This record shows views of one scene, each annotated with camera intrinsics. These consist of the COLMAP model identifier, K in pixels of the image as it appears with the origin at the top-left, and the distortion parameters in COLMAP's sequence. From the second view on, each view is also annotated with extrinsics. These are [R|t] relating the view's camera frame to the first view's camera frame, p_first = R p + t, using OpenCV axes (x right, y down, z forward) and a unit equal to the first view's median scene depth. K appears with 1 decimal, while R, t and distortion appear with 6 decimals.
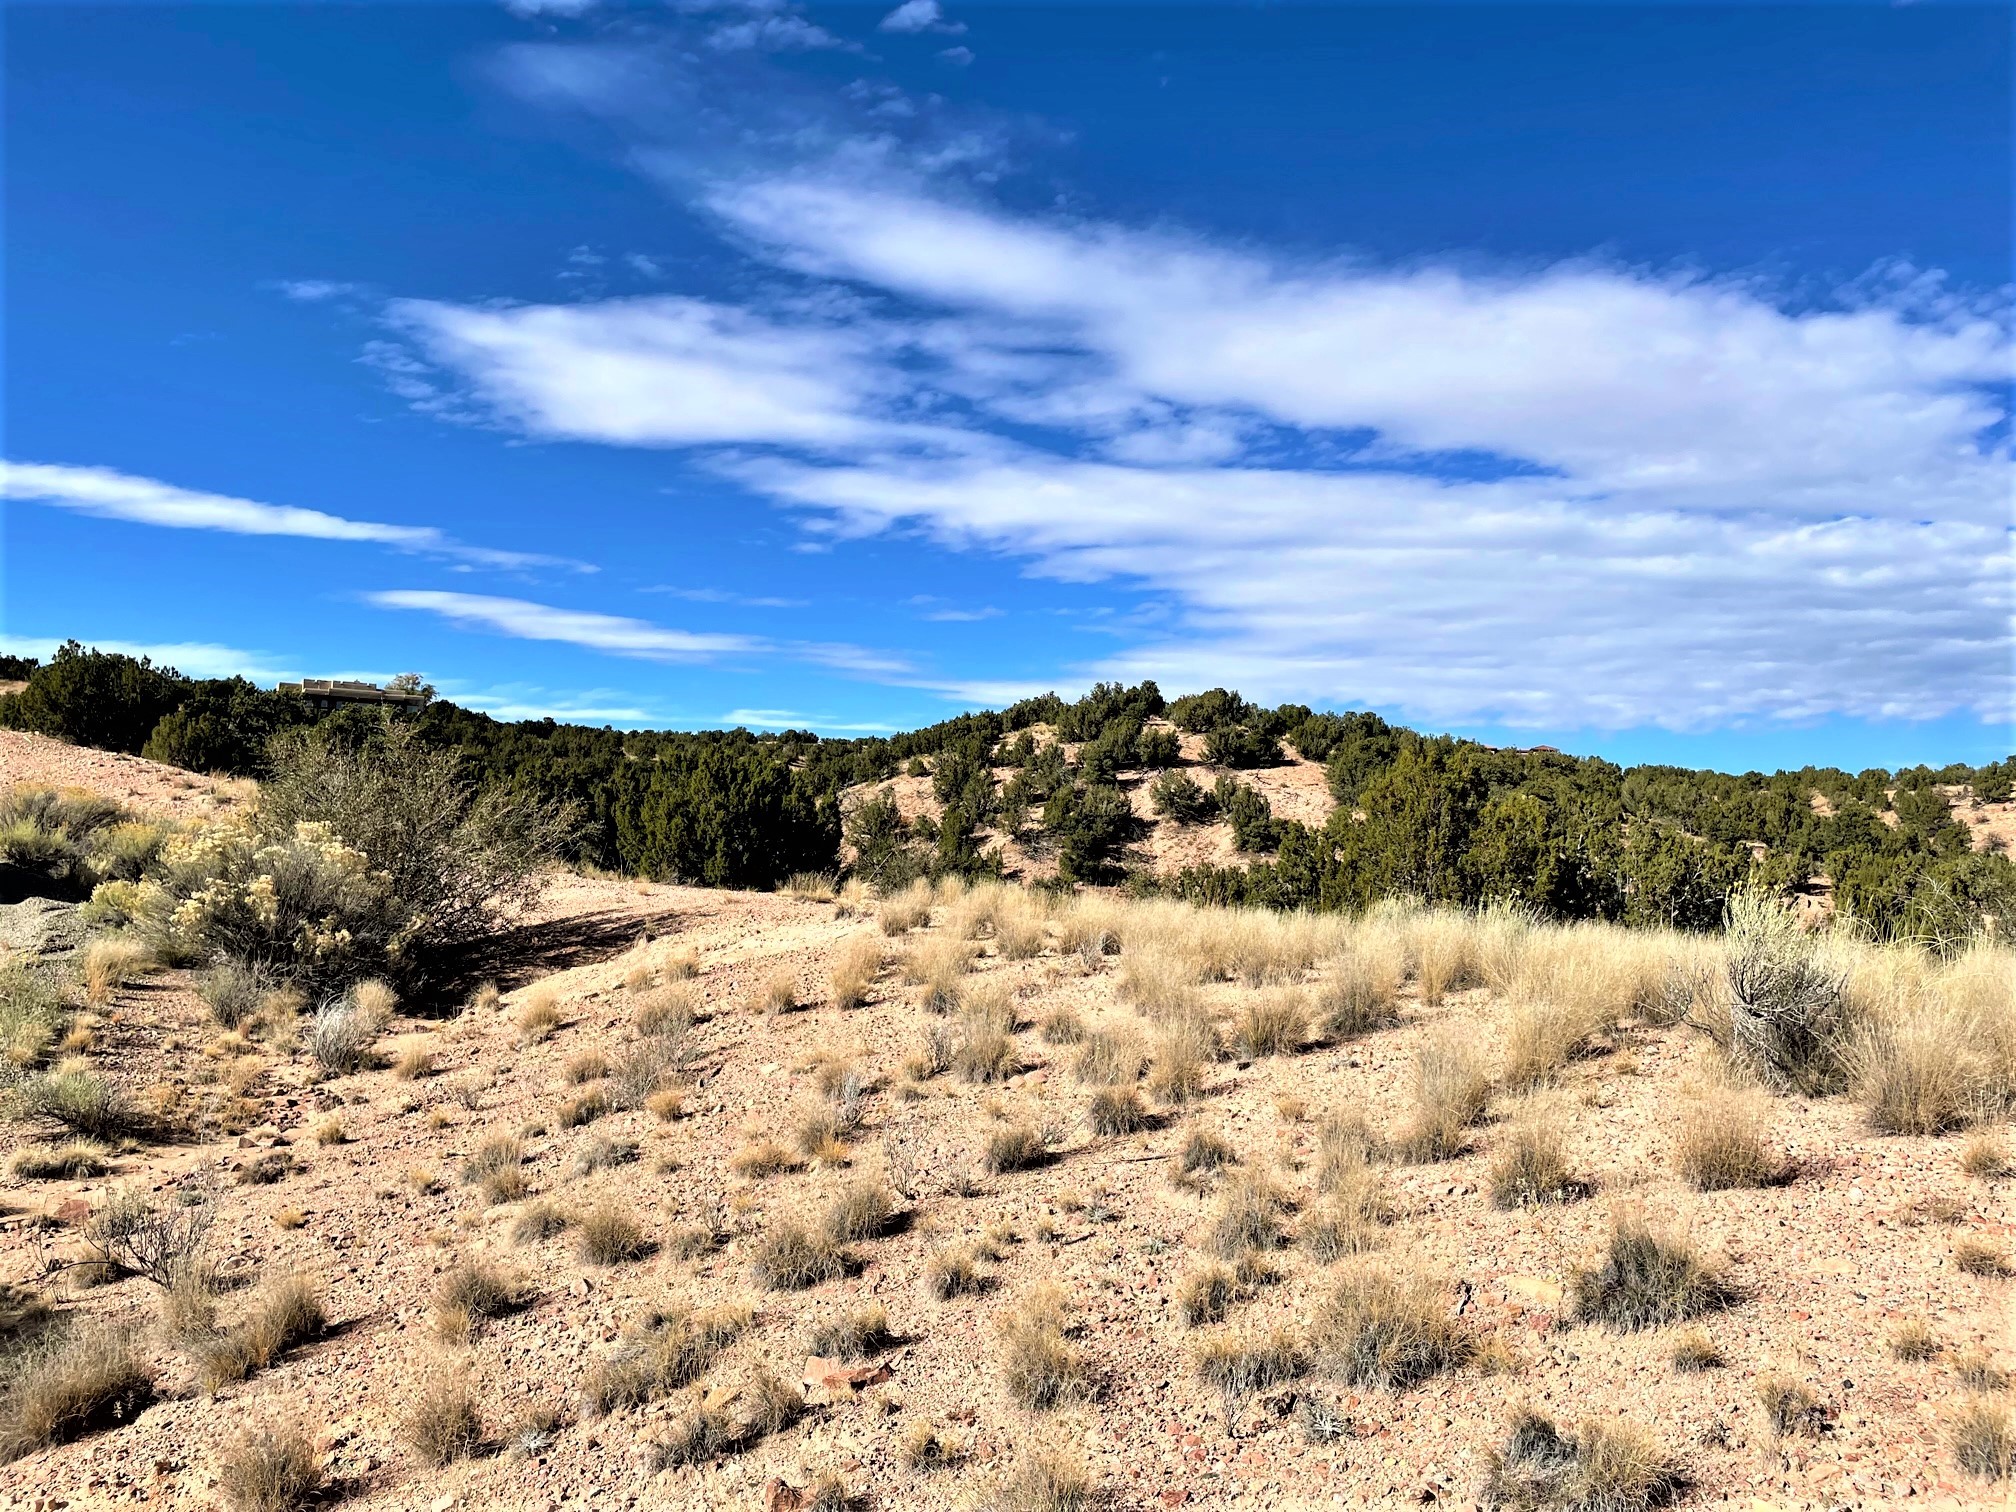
lens RADIAL K [[1531.6, 0, 1002.3], [0, 1531.6, 753.0], [0, 0, 1]] dist [0.078922, -0.089224]
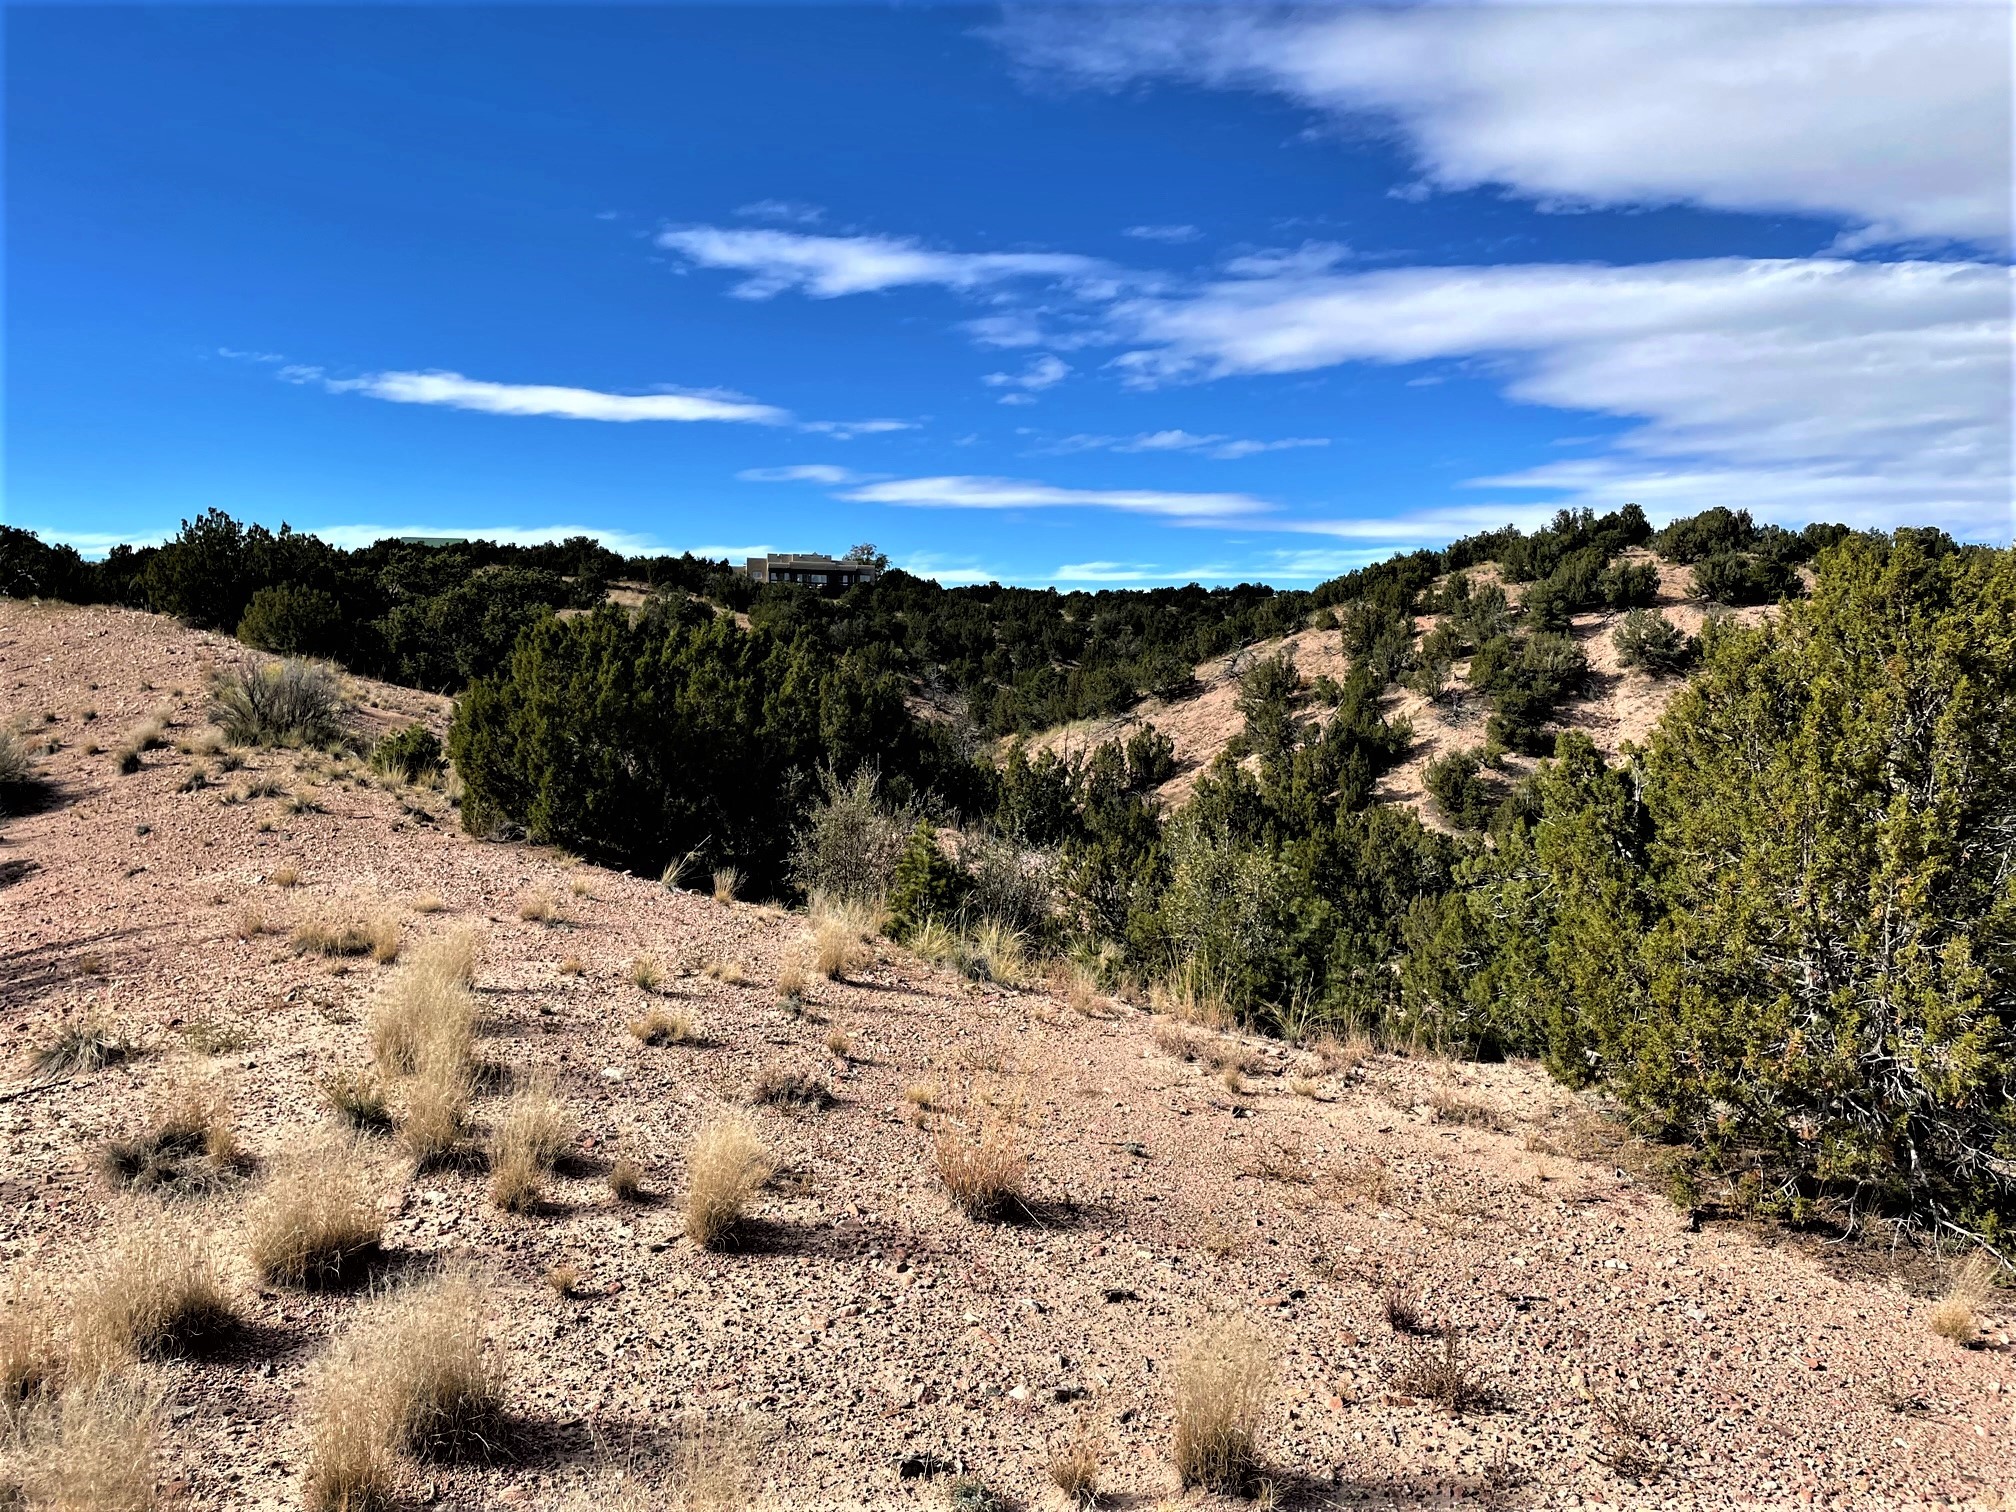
lens RADIAL K [[1531.6, 0, 1010.5], [0, 1531.6, 745.0], [0, 0, 1]] dist [0.078922, -0.089224]
pose [[0.953630, -0.010211, -0.300809, 0.035222], [0.036836, 0.995871, 0.082974, 0.001362], [0.298720, -0.090207, 0.950068, 0.113059]]
